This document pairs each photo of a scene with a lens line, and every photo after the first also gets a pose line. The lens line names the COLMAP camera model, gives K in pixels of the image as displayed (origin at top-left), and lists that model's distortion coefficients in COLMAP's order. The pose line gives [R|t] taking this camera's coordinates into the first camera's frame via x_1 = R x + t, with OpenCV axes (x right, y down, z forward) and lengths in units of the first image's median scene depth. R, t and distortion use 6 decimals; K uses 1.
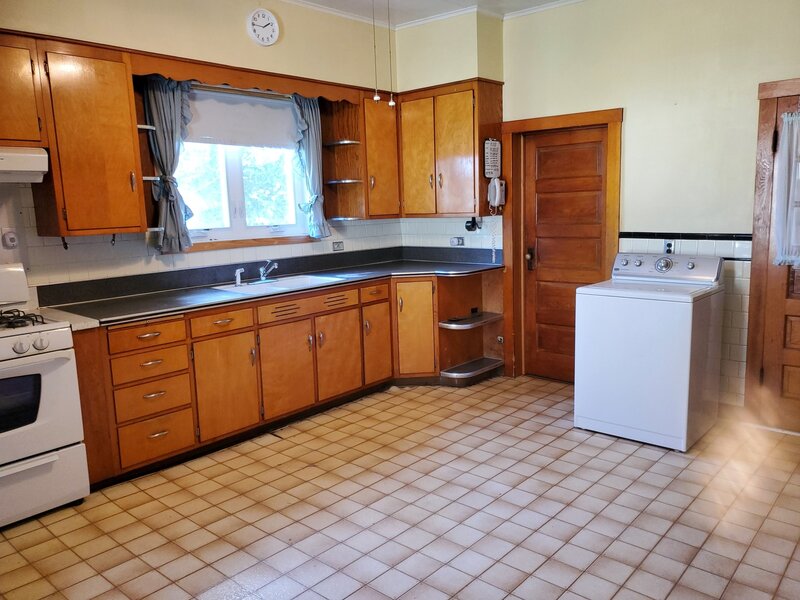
lens RADIAL K [[638.1, 0, 400.0], [0, 638.1, 300.0], [0, 0, 1]] dist [0.004108, 0.005857]
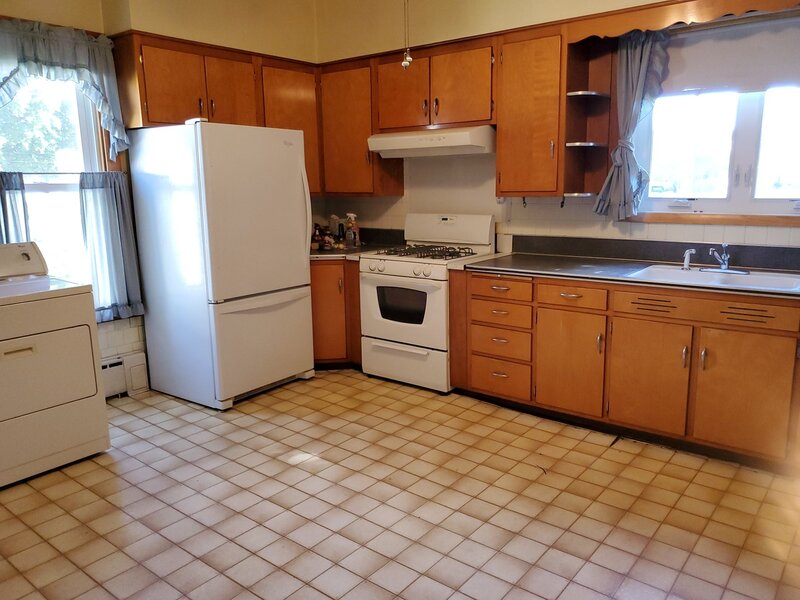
lens RADIAL K [[611.3, 0, 400.0], [0, 611.3, 300.0], [0, 0, 1]] dist [0.020726, -0.003476]
pose [[0.049790, 0.225015, -0.973082, 0.625124], [-0.140555, 0.966173, 0.216226, -0.126221], [0.988820, 0.126006, 0.079733, 0.694055]]
